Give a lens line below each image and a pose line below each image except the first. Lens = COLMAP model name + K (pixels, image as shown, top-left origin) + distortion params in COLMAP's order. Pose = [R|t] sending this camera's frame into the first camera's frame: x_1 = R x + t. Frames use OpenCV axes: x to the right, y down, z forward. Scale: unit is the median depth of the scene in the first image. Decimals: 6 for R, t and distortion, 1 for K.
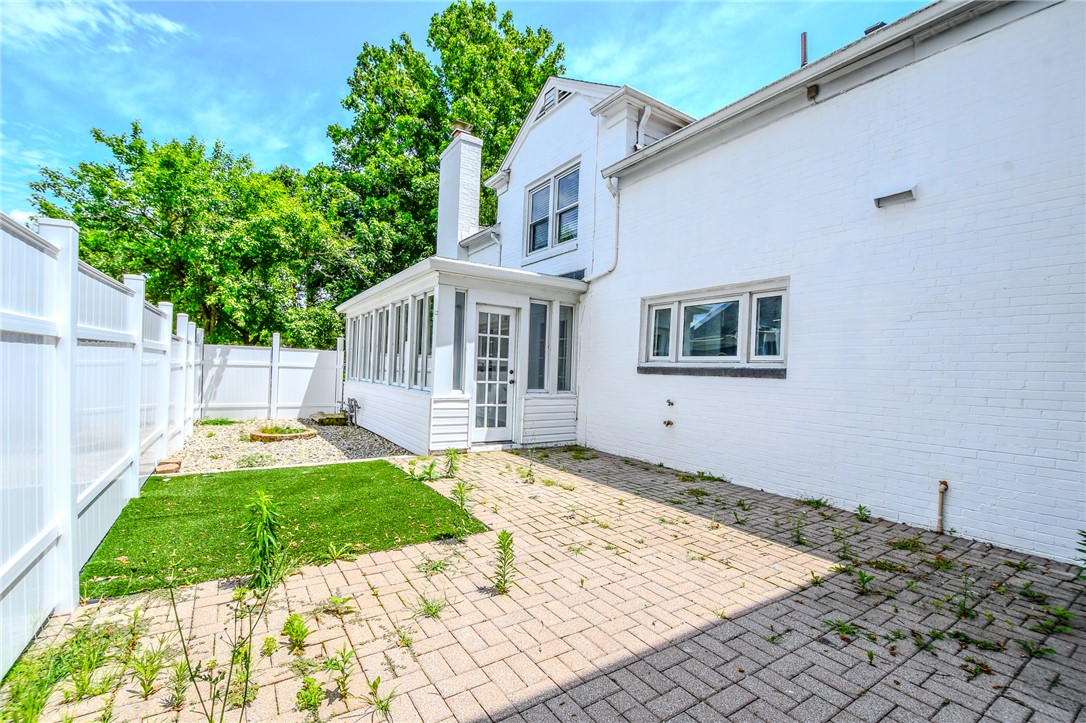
lens RADIAL K [[474.6, 0, 541.2], [0, 474.6, 368.4], [0, 0, 1]] dist [-0.000016, -0.000510]
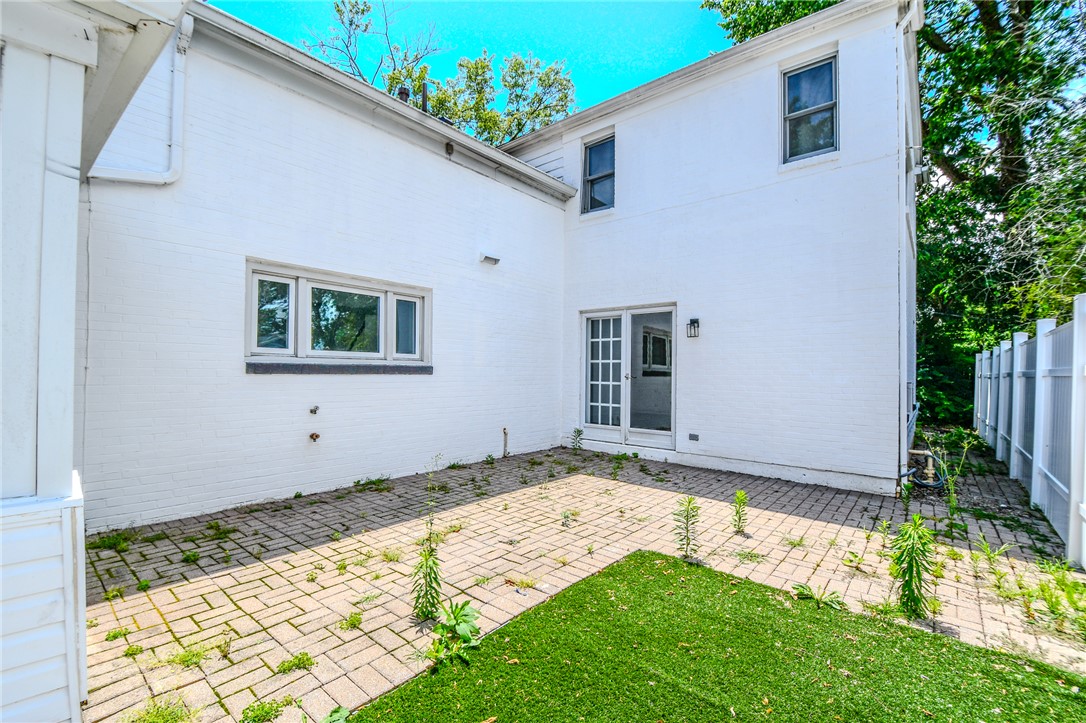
lens RADIAL K [[474.6, 0, 518.2], [0, 474.6, 367.5], [0, 0, 1]] dist [-0.000016, -0.000510]
pose [[-0.257331, -0.033282, 0.965750, -0.727351], [-0.024673, 0.999307, 0.027864, -0.035100], [-0.966008, -0.016657, -0.257974, 1.139809]]
